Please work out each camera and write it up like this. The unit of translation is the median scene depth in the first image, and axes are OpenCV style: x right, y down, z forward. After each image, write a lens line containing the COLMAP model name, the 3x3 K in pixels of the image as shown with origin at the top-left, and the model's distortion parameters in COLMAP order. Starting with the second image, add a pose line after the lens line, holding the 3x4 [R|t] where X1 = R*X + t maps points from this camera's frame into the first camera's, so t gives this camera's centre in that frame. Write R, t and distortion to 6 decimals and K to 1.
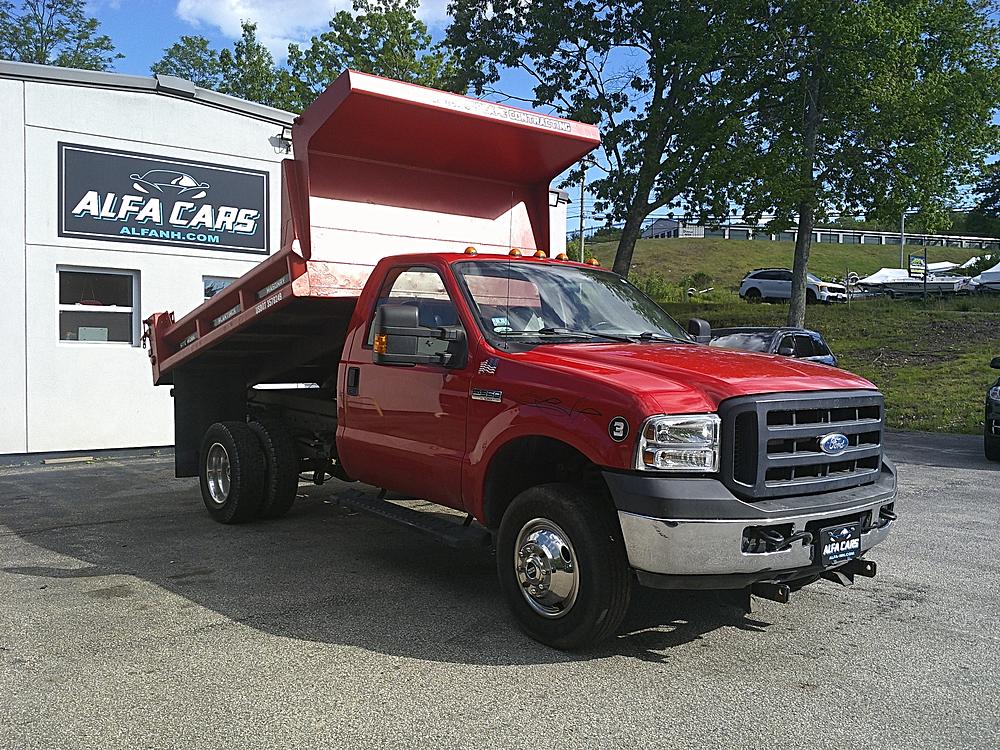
lens RADIAL K [[906.4, 0, 499.6], [0, 906.4, 385.8], [0, 0, 1]] dist [0.118243, -0.259195]
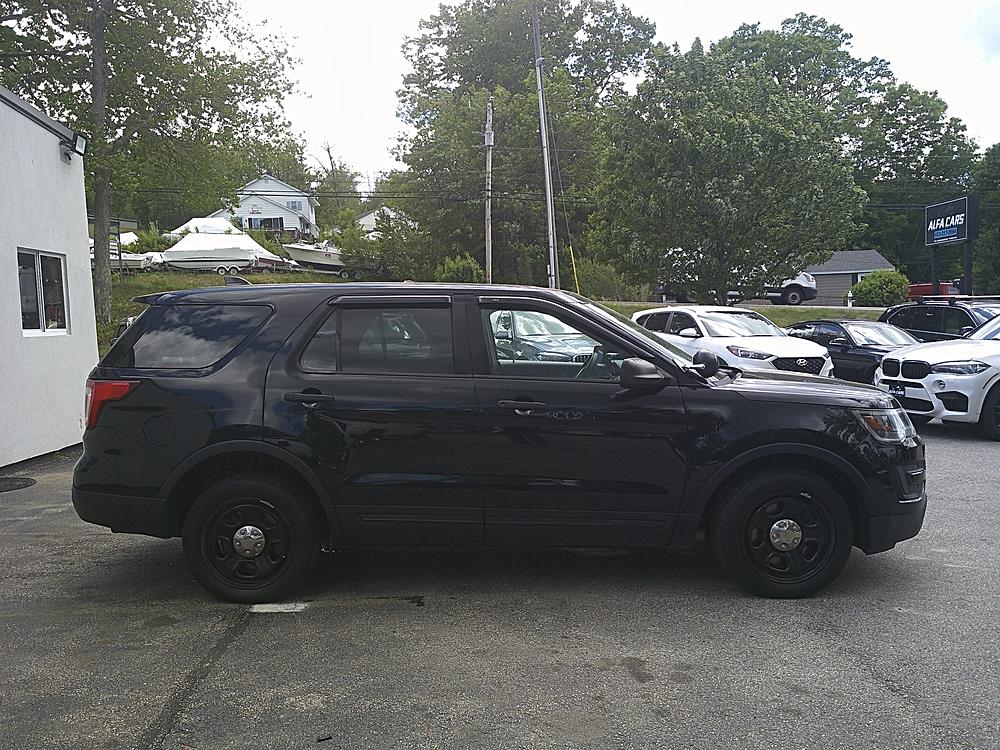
lens RADIAL K [[906.4, 0, 499.6], [0, 906.4, 385.8], [0, 0, 1]] dist [0.118243, -0.259195]
pose [[0.590931, -0.085800, 0.802147, -0.478520], [0.064442, 0.996171, 0.059081, -0.032459], [-0.804145, 0.016779, 0.594197, 0.329614]]
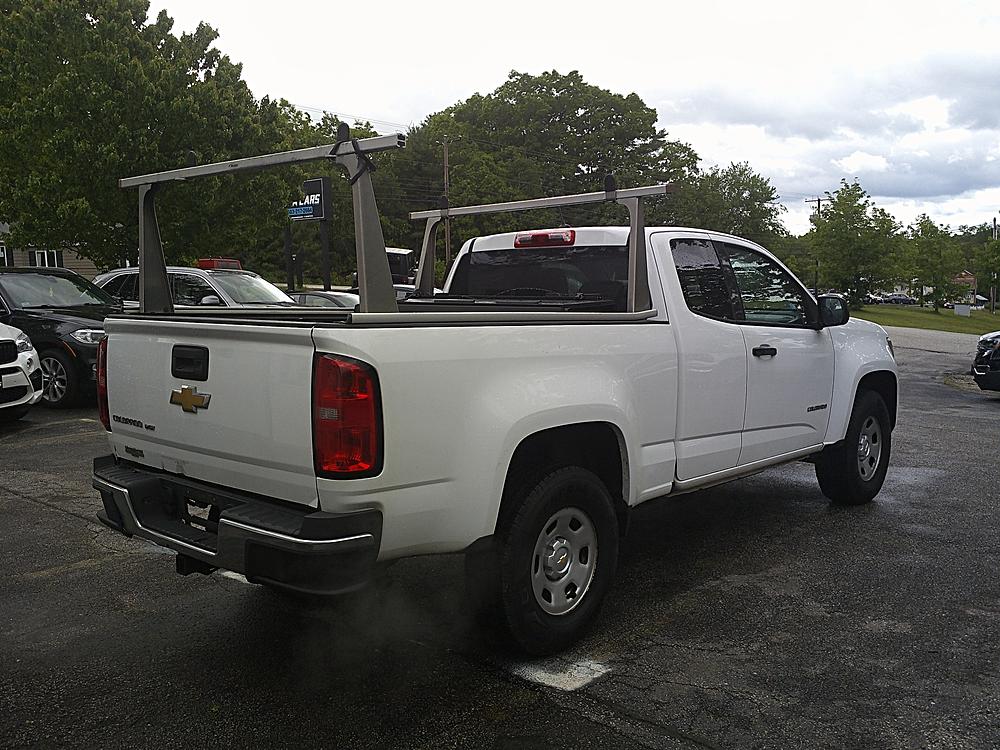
lens RADIAL K [[906.4, 0, 499.6], [0, 906.4, 385.8], [0, 0, 1]] dist [0.118243, -0.259195]
pose [[-0.189254, -0.124348, 0.974023, -0.484639], [0.054132, 0.989119, 0.136793, -0.049303], [-0.980435, 0.078615, -0.180463, 0.757118]]
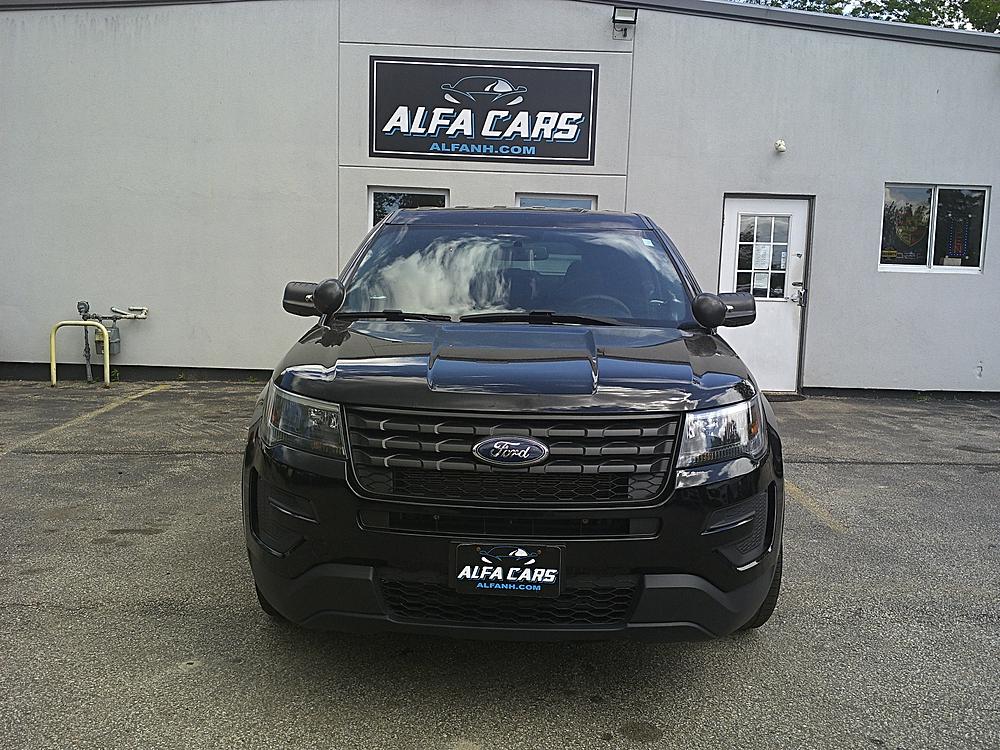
lens RADIAL K [[904.8, 0, 500.0], [0, 904.8, 375.0], [0, 0, 1]] dist [0.230563, -0.539678]
pose [[0.797040, 0.080402, -0.598550, 0.220065], [-0.041393, 0.996041, 0.078675, -0.010798], [0.602506, -0.037931, 0.797213, 0.261881]]
